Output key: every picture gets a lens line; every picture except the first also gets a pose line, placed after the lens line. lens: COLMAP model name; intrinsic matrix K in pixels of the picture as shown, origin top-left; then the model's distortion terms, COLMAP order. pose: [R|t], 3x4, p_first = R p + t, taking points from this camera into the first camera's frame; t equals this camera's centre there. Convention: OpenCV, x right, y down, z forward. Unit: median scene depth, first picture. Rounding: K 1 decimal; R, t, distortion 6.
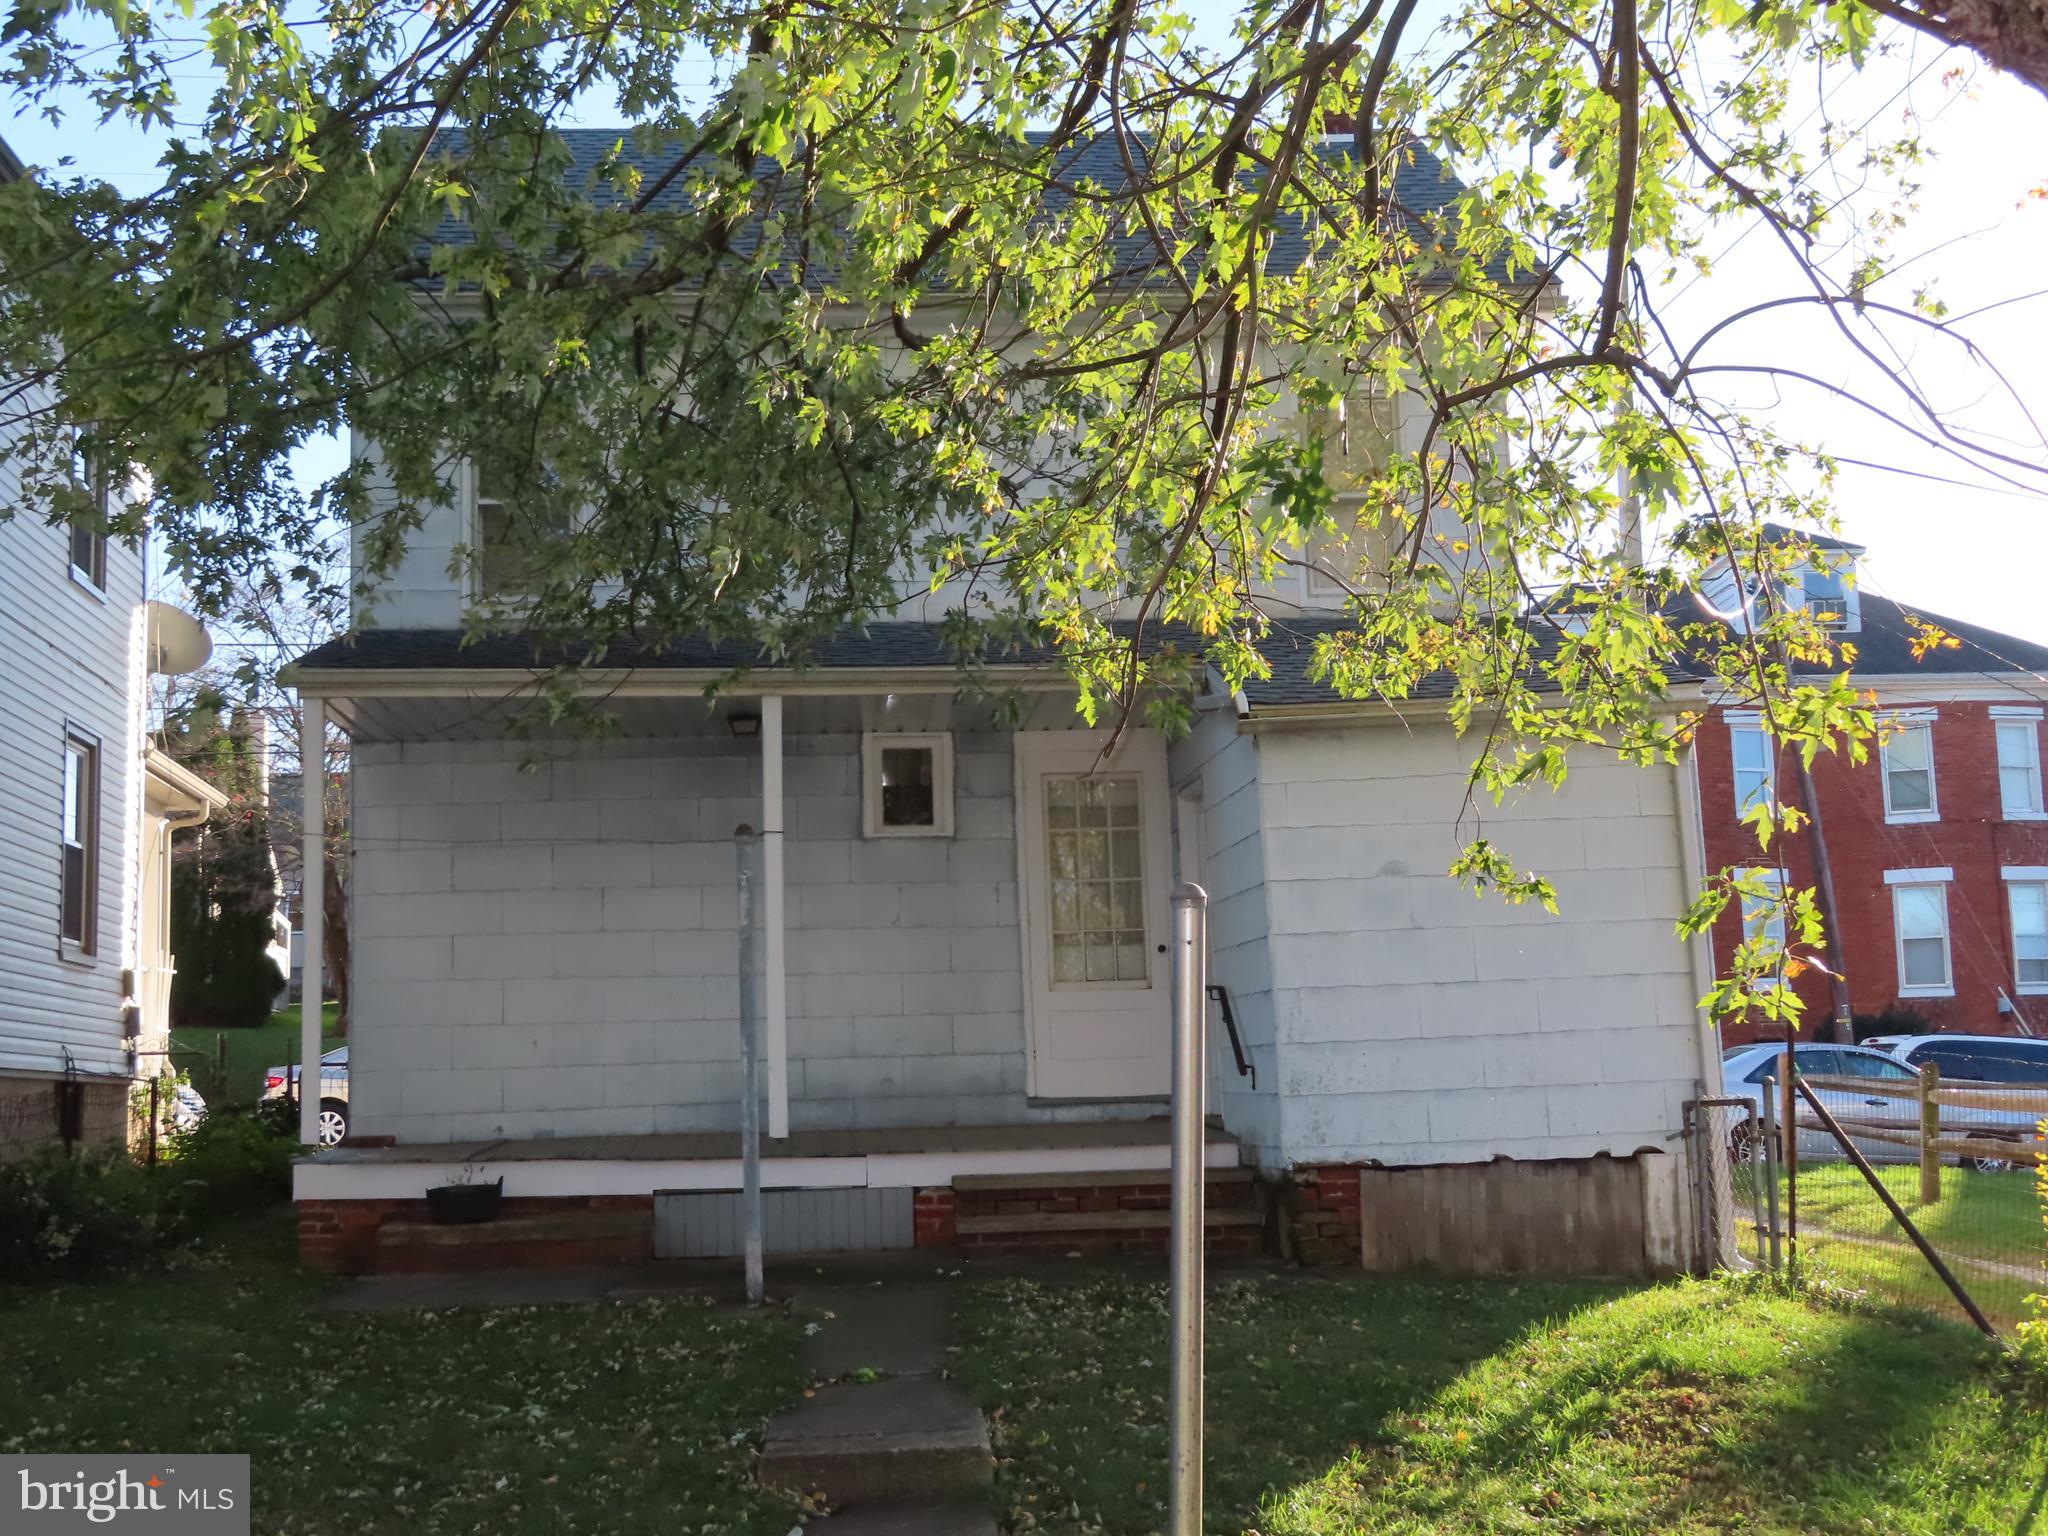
lens RADIAL K [[2552.4, 0, 1024.0], [0, 2552.4, 768.0], [0, 0, 1]] dist [-0.004893, 0.011662]
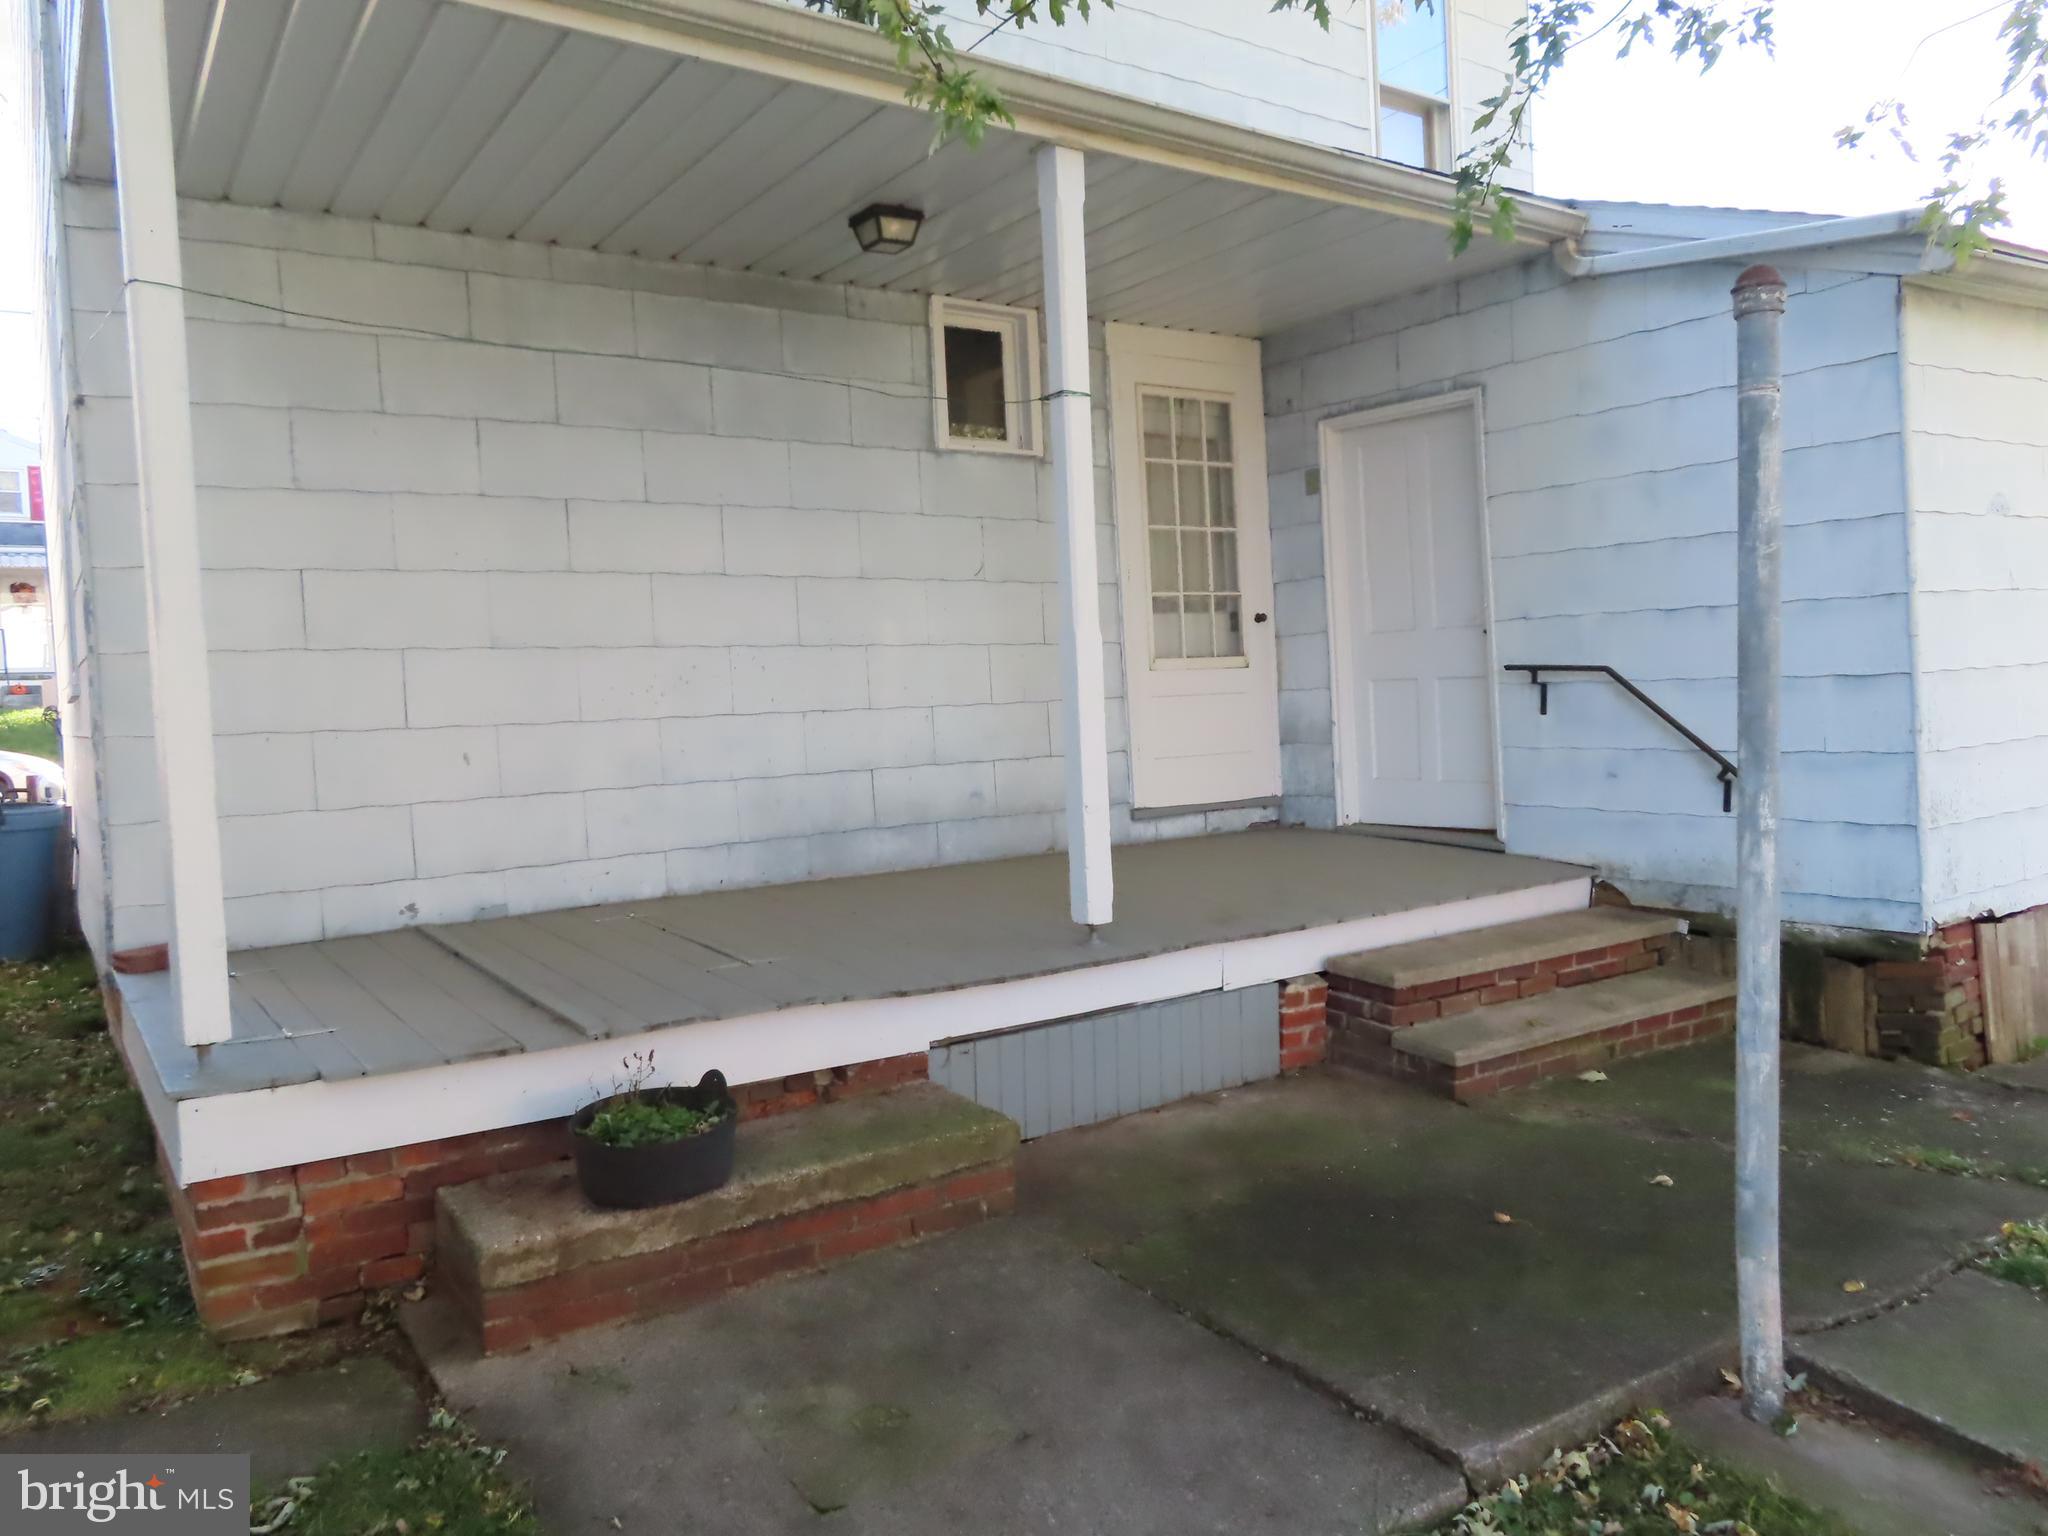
lens RADIAL K [[1464.9, 0, 1024.0], [0, 1464.9, 768.0], [0, 0, 1]] dist [-0.012846, 0.009792]
pose [[0.864999, -0.032981, 0.500688, -0.278057], [-0.046703, 0.988214, 0.145781, 0.061284], [-0.499595, -0.149484, 0.853264, 0.725420]]
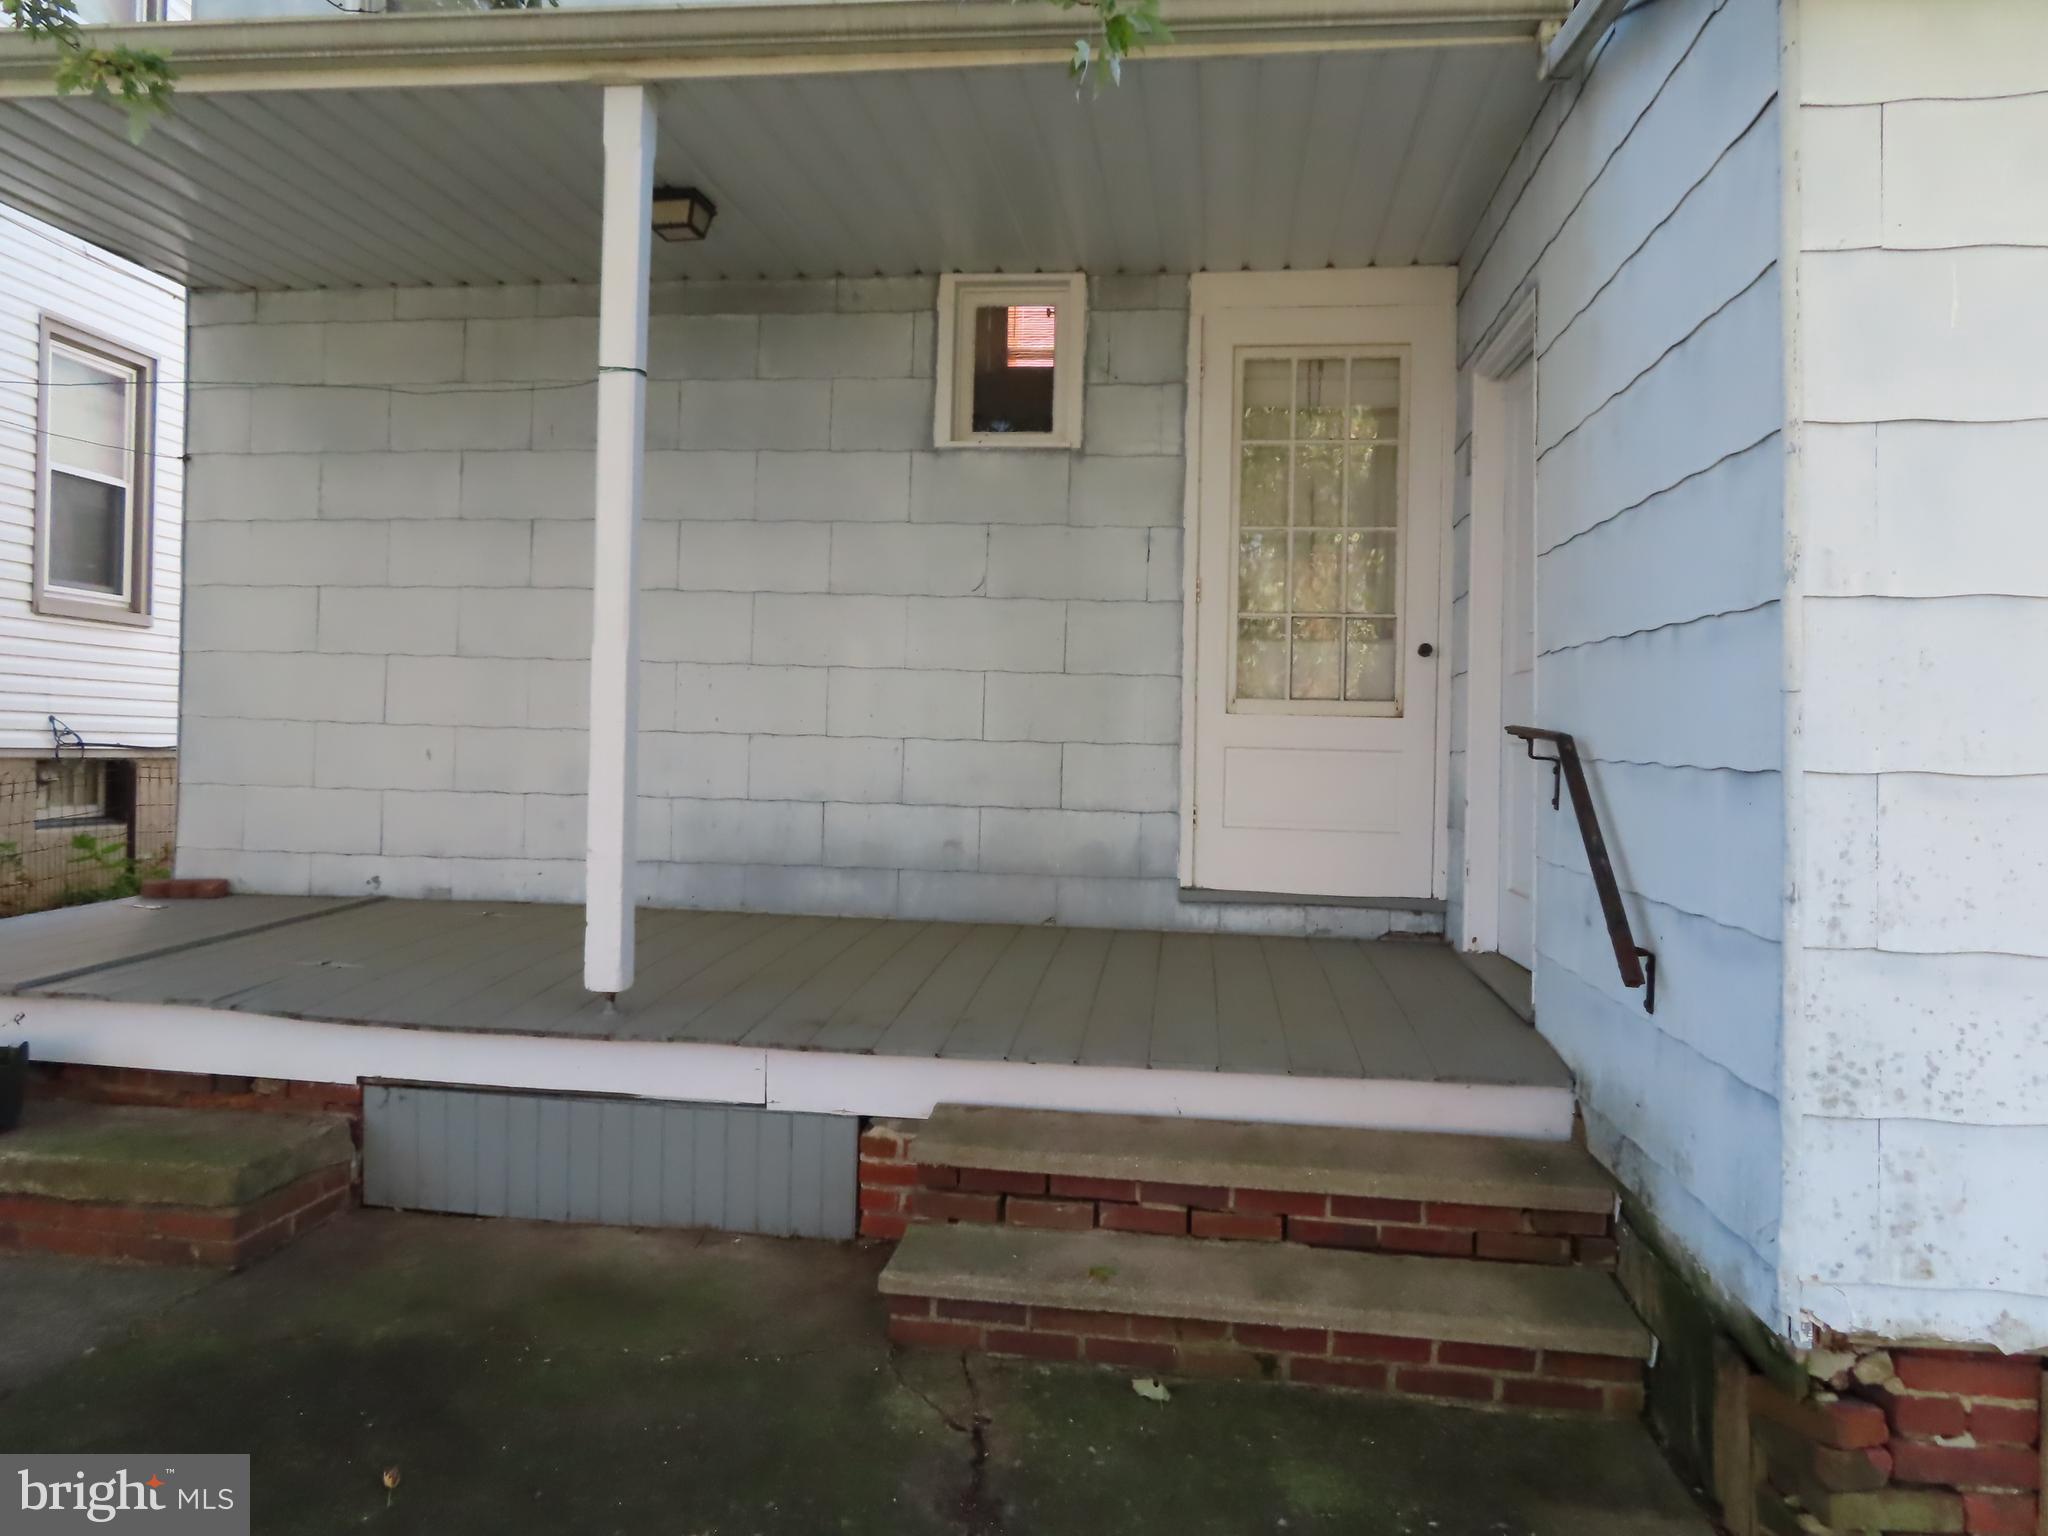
lens RADIAL K [[1464.9, 0, 1024.0], [0, 1464.9, 768.0], [0, 0, 1]] dist [-0.012846, 0.009792]
pose [[0.976798, 0.056855, -0.206477, 0.040044], [-0.026319, 0.988678, 0.147729, 0.057708], [0.212539, -0.138867, 0.967235, 0.746674]]
